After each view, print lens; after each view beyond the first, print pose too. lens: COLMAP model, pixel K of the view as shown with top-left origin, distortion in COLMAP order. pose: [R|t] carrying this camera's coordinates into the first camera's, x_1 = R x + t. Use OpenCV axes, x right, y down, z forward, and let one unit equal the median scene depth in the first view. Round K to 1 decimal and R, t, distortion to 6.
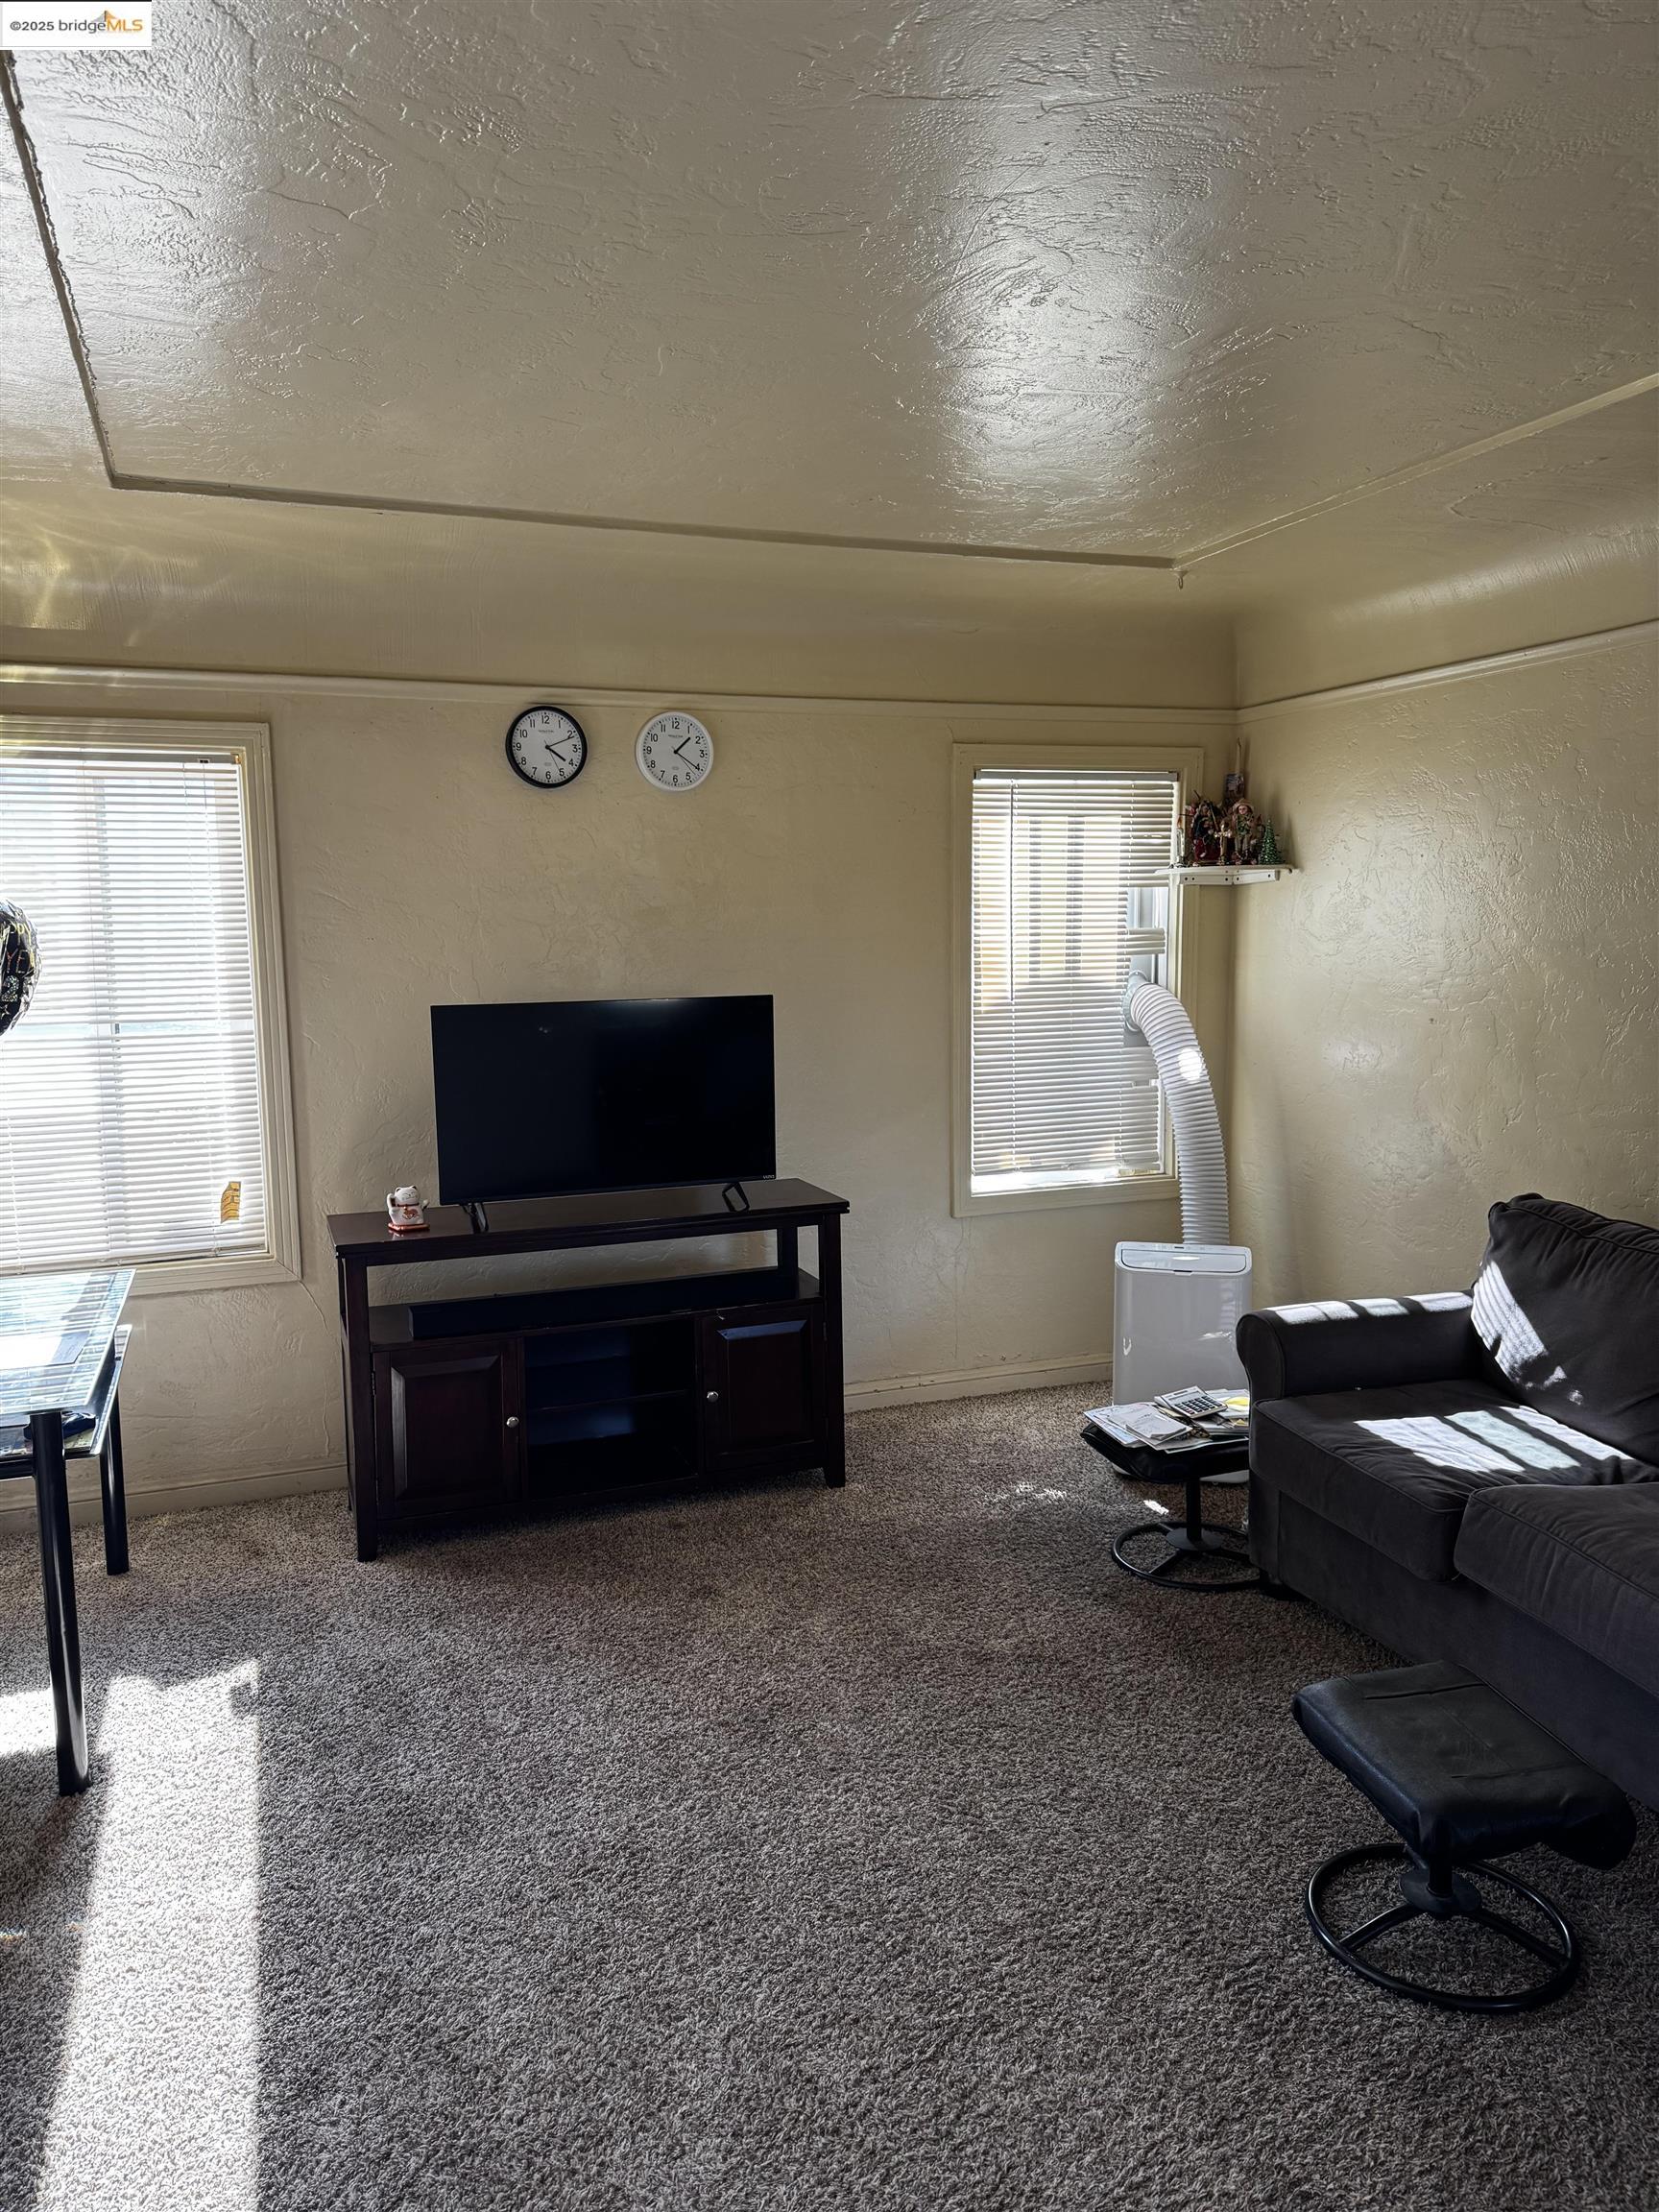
lens RADIAL K [[1502.3, 0, 829.5], [0, 1502.3, 1106.0], [0, 0, 1]] dist [-0.000882, -0.003287]
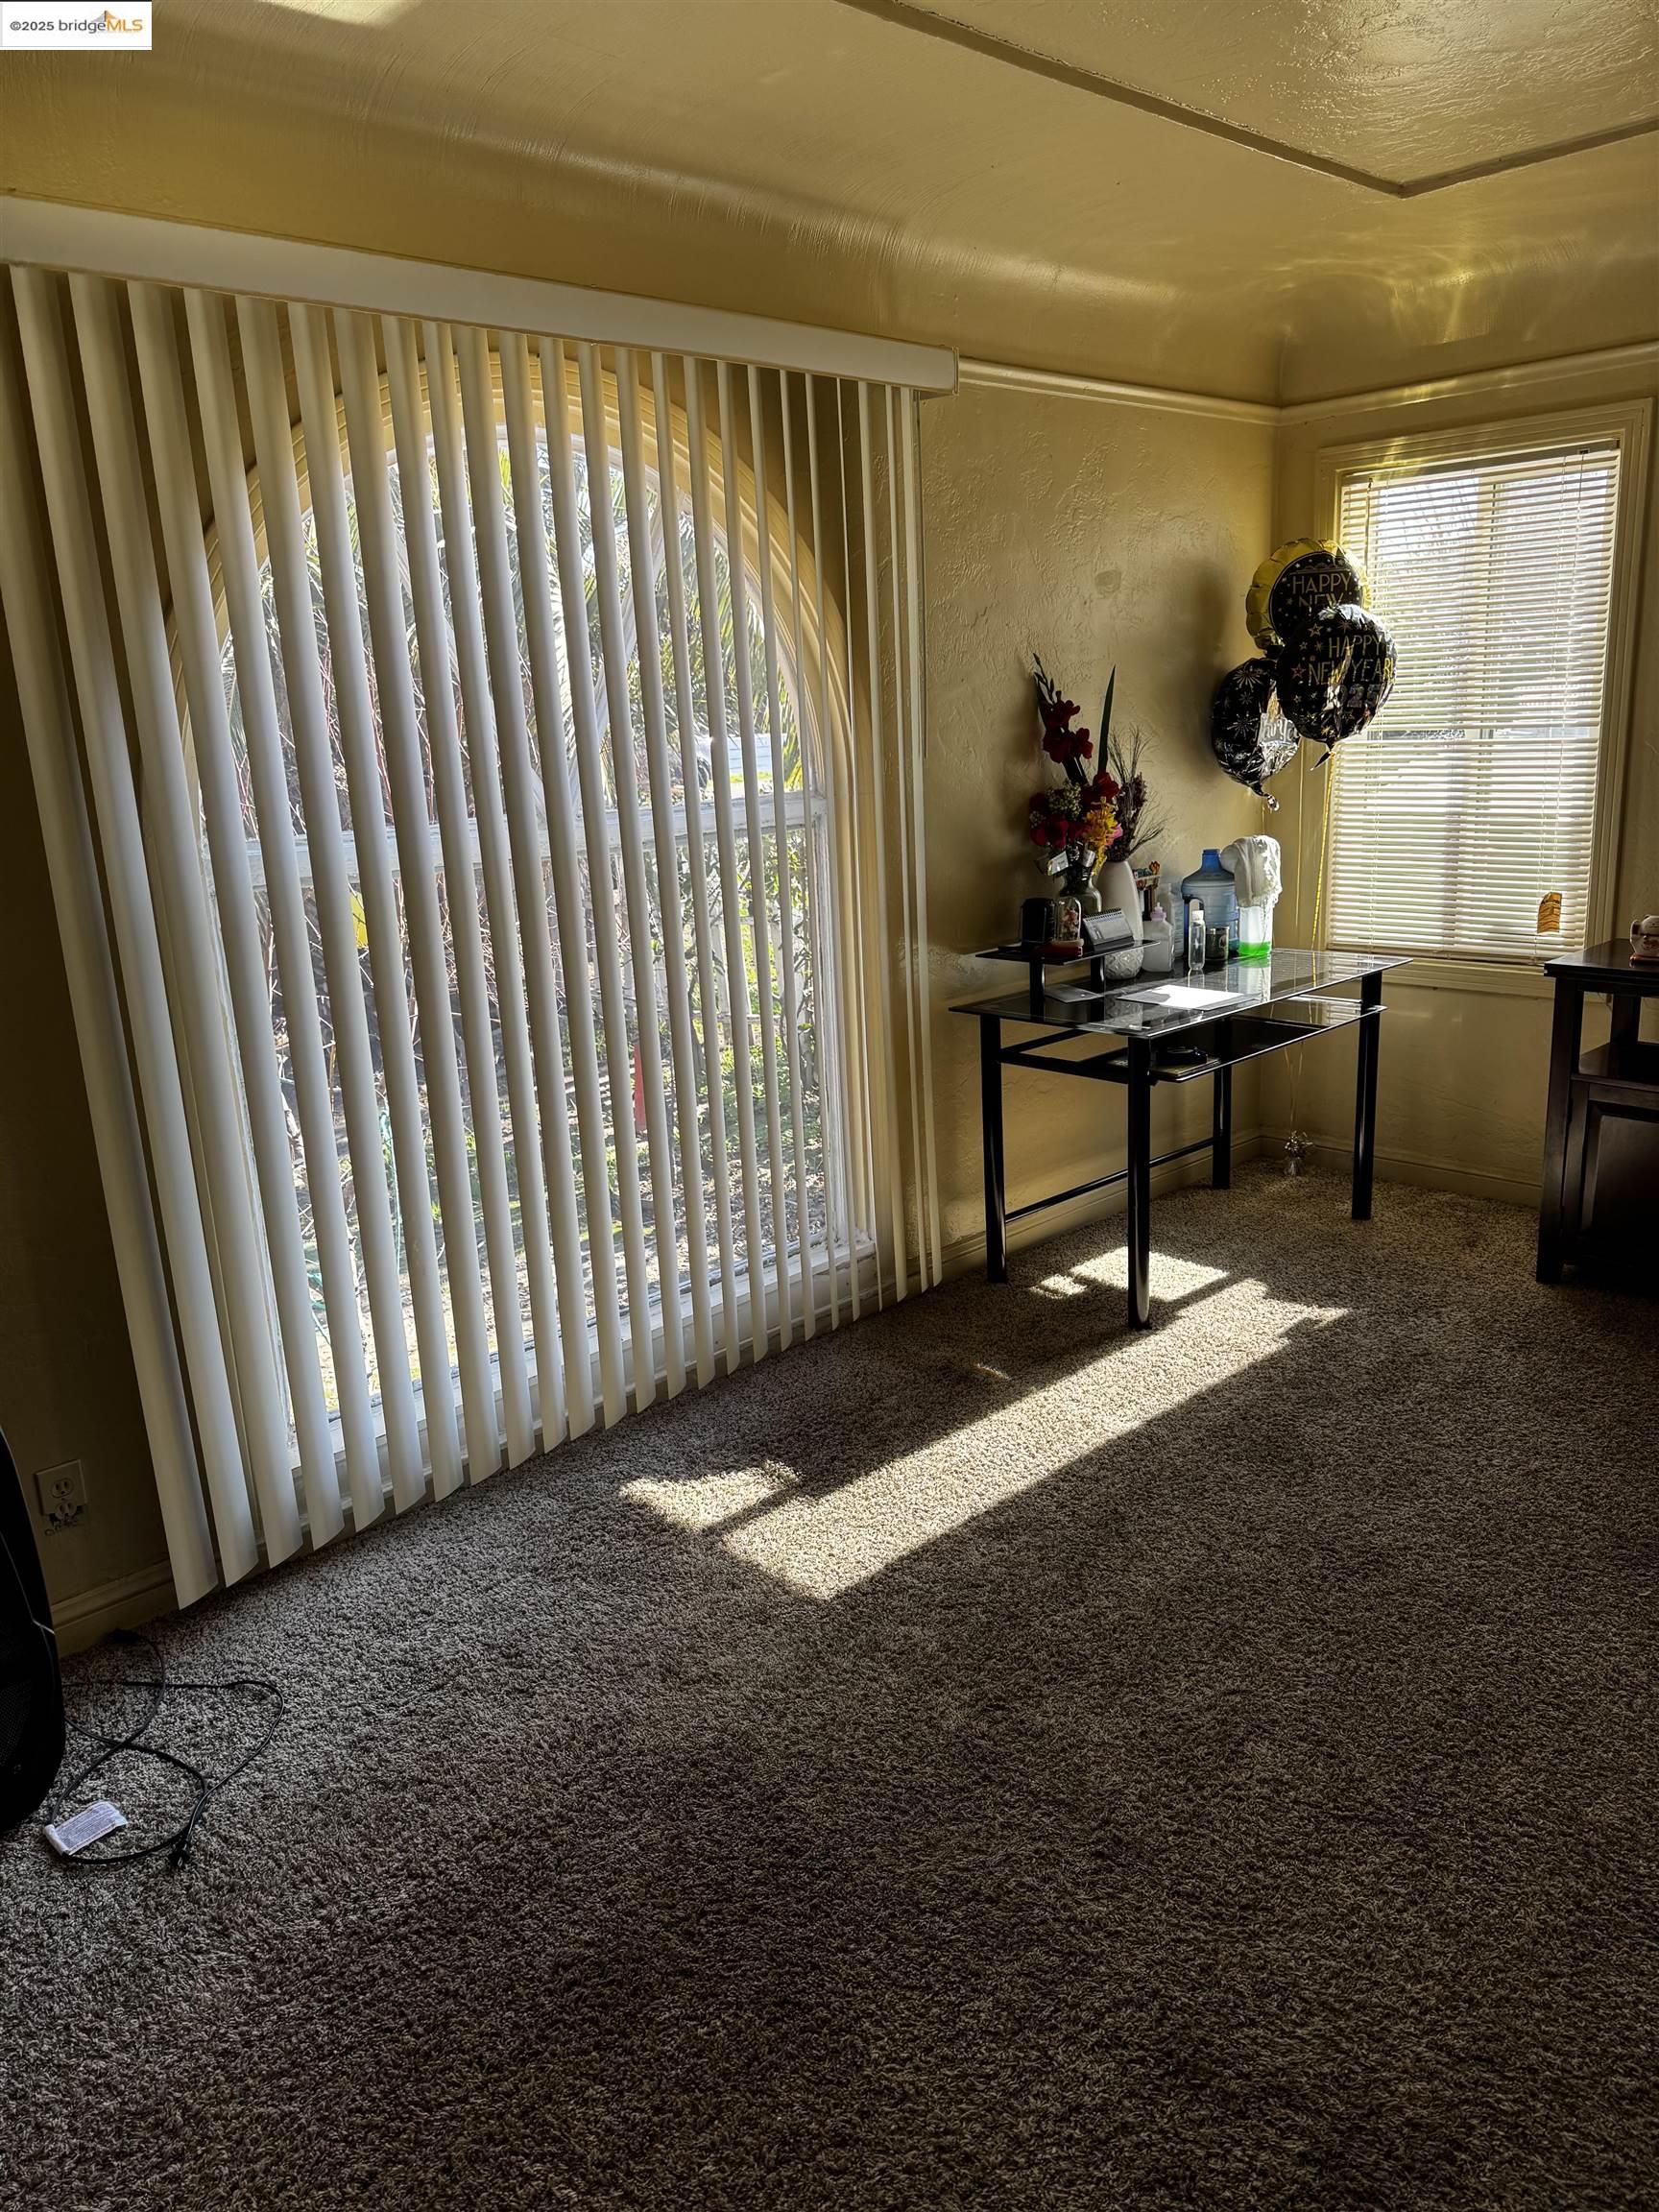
lens RADIAL K [[1573.0, 0, 927.2], [0, 1573.0, 1108.3], [0, 0, 1]] dist [0.007087, -0.001434]
pose [[0.416713, 0.226702, -0.880316, 0.427594], [-0.069167, 0.973504, 0.217959, -0.011256], [0.906403, -0.029938, 0.421352, 0.192464]]
